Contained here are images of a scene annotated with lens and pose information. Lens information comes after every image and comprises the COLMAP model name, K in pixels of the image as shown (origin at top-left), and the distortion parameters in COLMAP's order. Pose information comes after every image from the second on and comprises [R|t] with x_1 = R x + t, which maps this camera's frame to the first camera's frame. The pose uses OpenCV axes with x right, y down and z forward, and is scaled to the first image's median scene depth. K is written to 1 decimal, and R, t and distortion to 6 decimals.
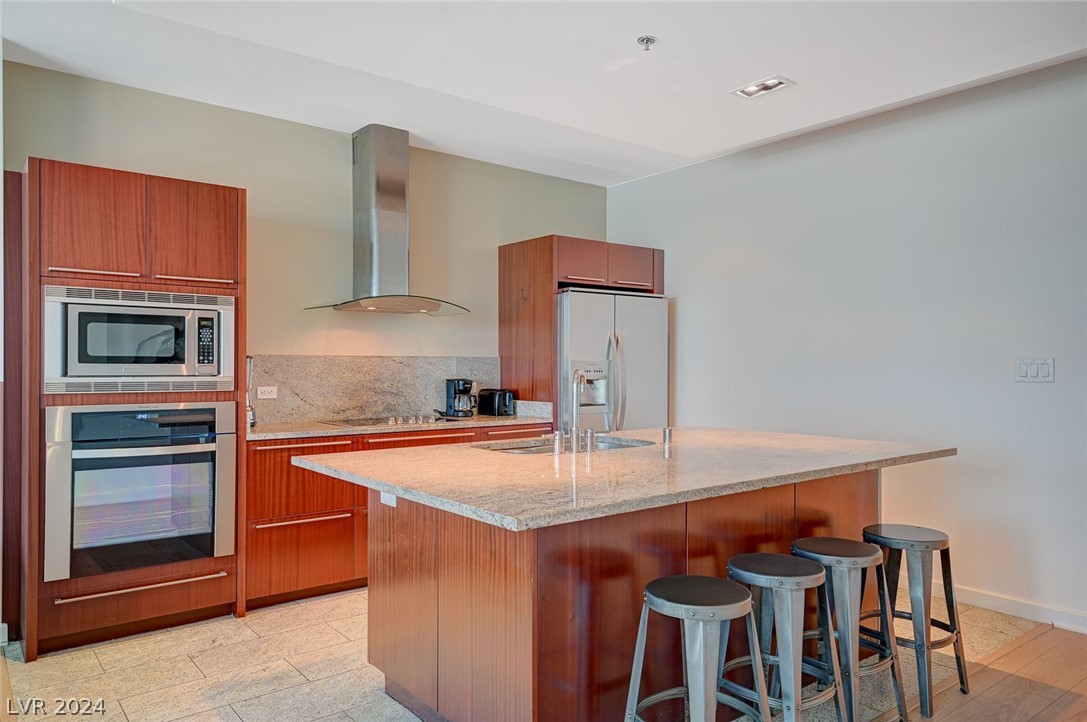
lens RADIAL K [[744.6, 0, 541.4], [0, 744.6, 364.7], [0, 0, 1]] dist [0.026086, -0.000789]
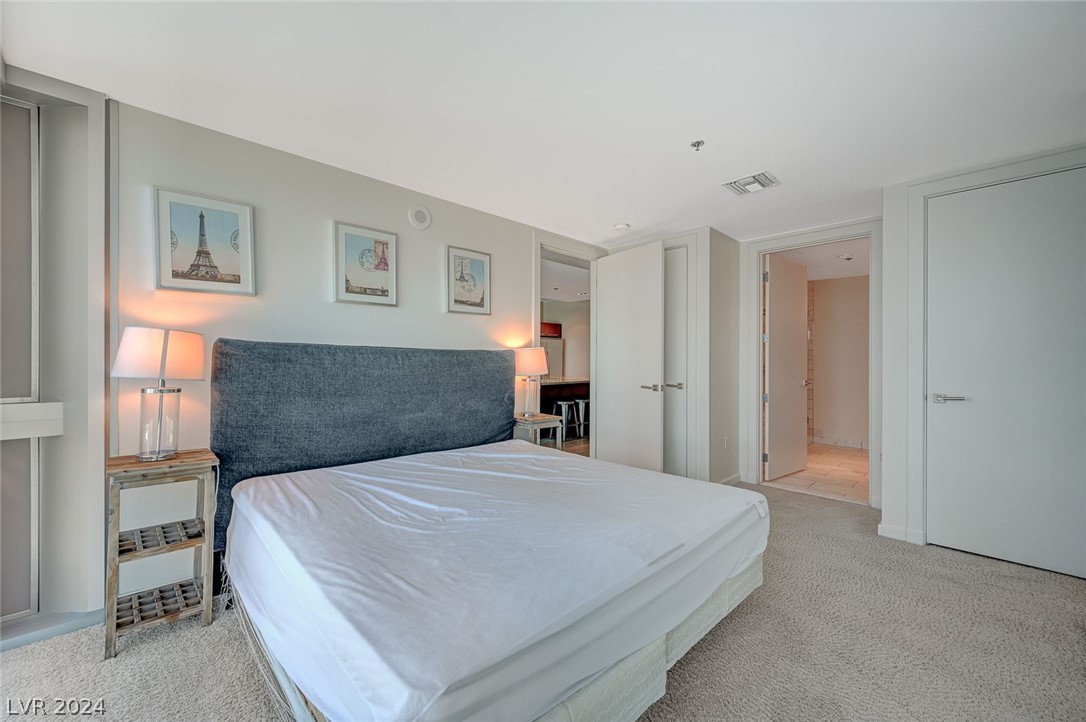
lens RADIAL K [[418.6, 0, 543.0], [0, 418.6, 361.0], [0, 0, 1]] dist [-0.000046, -0.000033]
pose [[0.994393, 0.001919, 0.105727, -0.173456], [-0.002409, 0.999987, 0.004506, -0.003191], [-0.105717, -0.004736, 0.994385, -1.282318]]
